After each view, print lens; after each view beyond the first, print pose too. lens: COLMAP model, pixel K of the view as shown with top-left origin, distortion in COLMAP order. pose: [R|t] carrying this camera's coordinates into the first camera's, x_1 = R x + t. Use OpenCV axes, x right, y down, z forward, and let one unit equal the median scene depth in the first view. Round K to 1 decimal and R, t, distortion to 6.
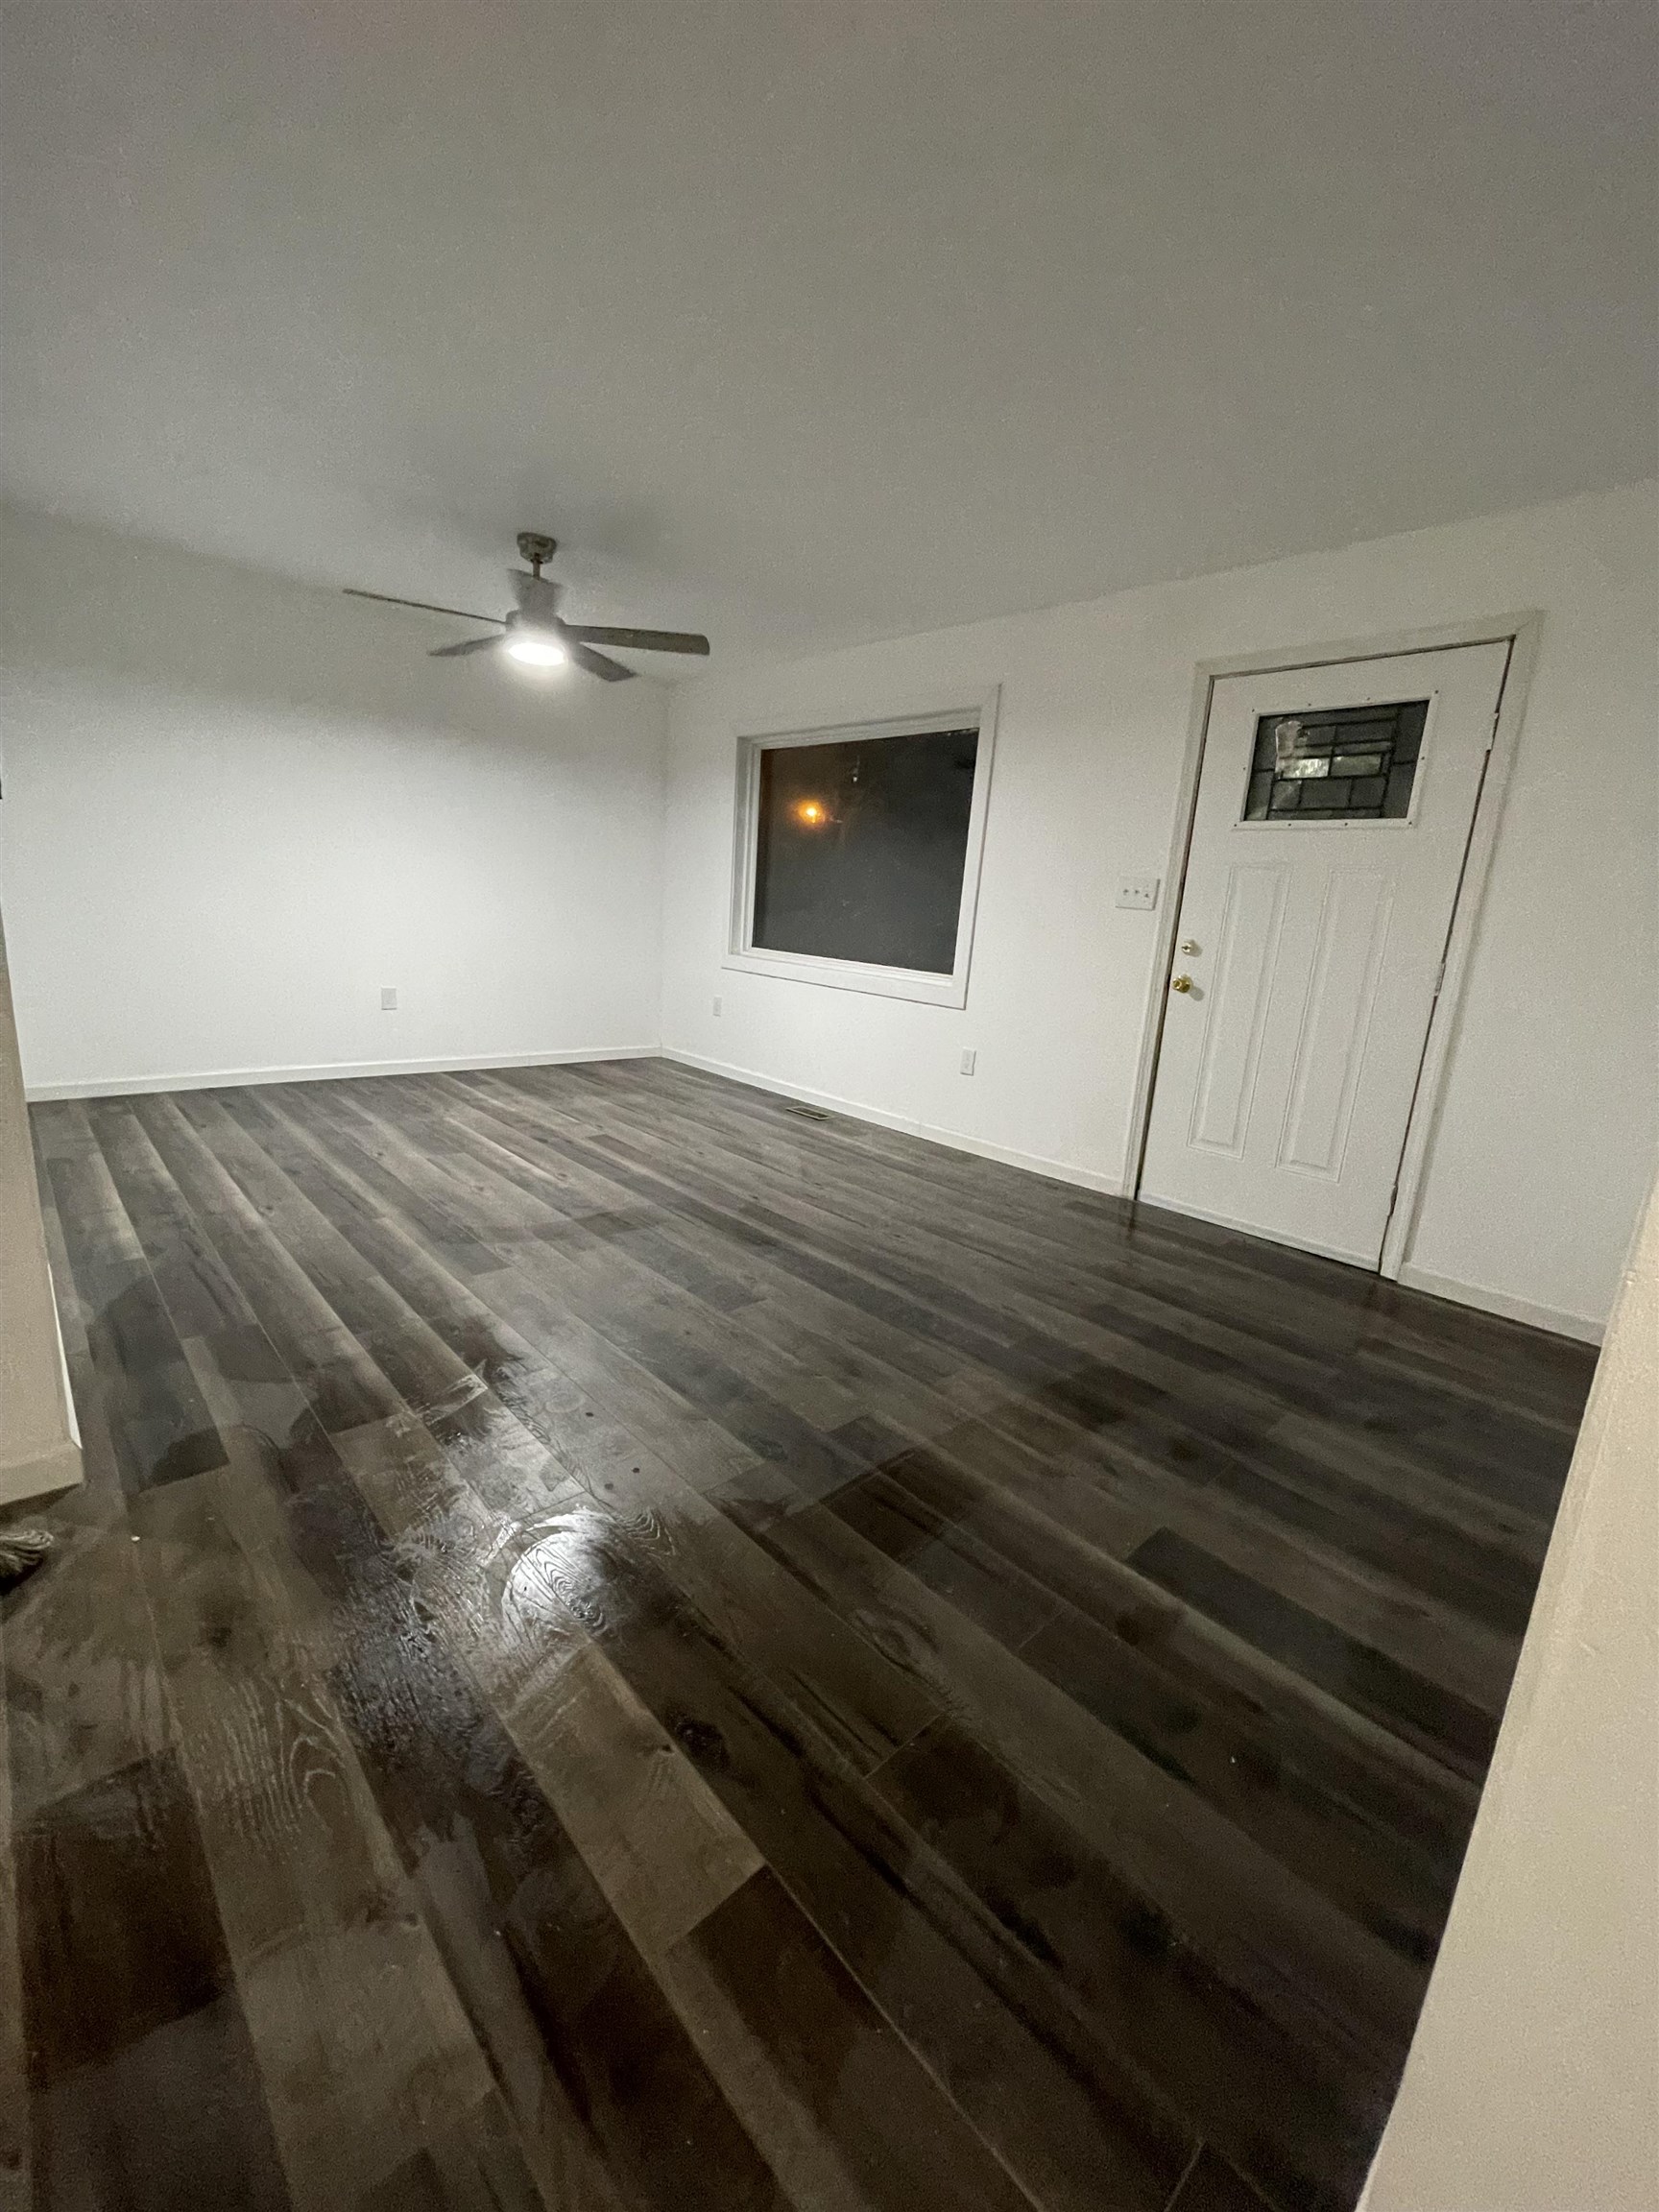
lens RADIAL K [[892.1, 0, 823.8], [0, 892.1, 1099.4], [0, 0, 1]] dist [-0.000179, 0.001329]
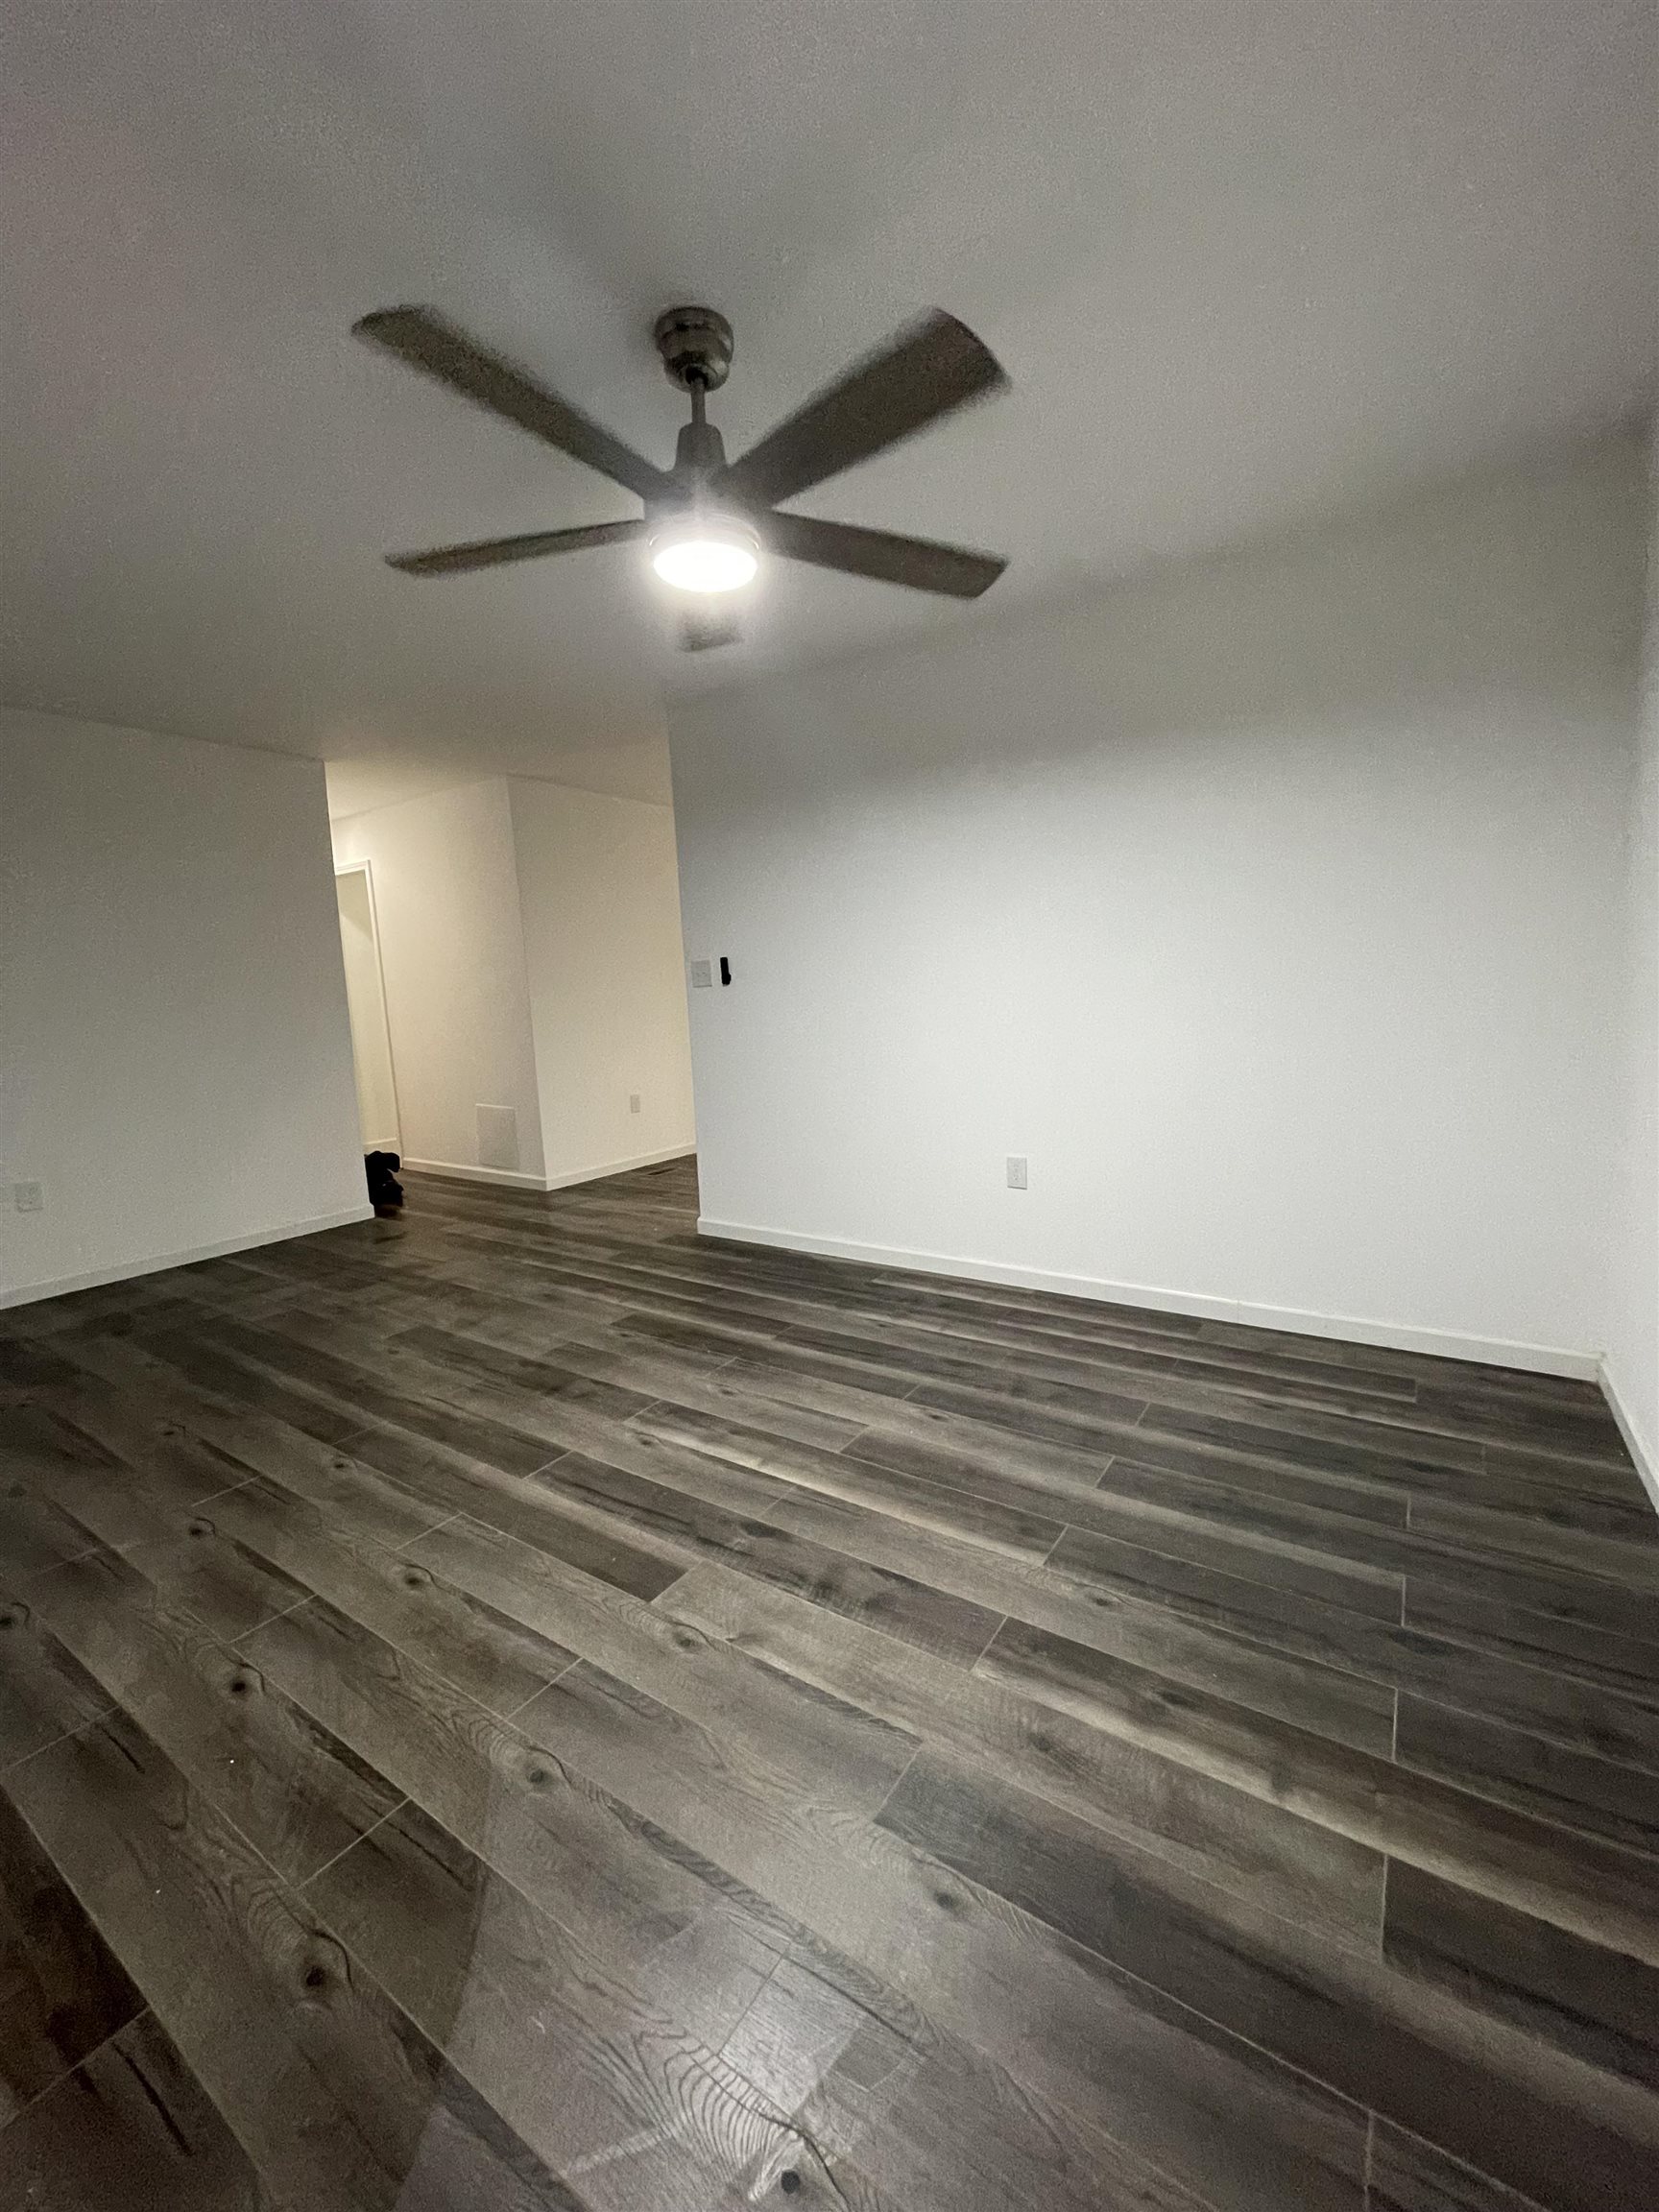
lens RADIAL K [[892.1, 0, 833.9], [0, 892.1, 1105.6], [0, 0, 1]] dist [-0.000179, 0.001329]
pose [[-0.970382, 0.005227, -0.241519, -0.265328], [-0.076830, 0.941179, 0.329057, -0.380165], [0.229033, 0.337867, -0.912902, 1.540407]]
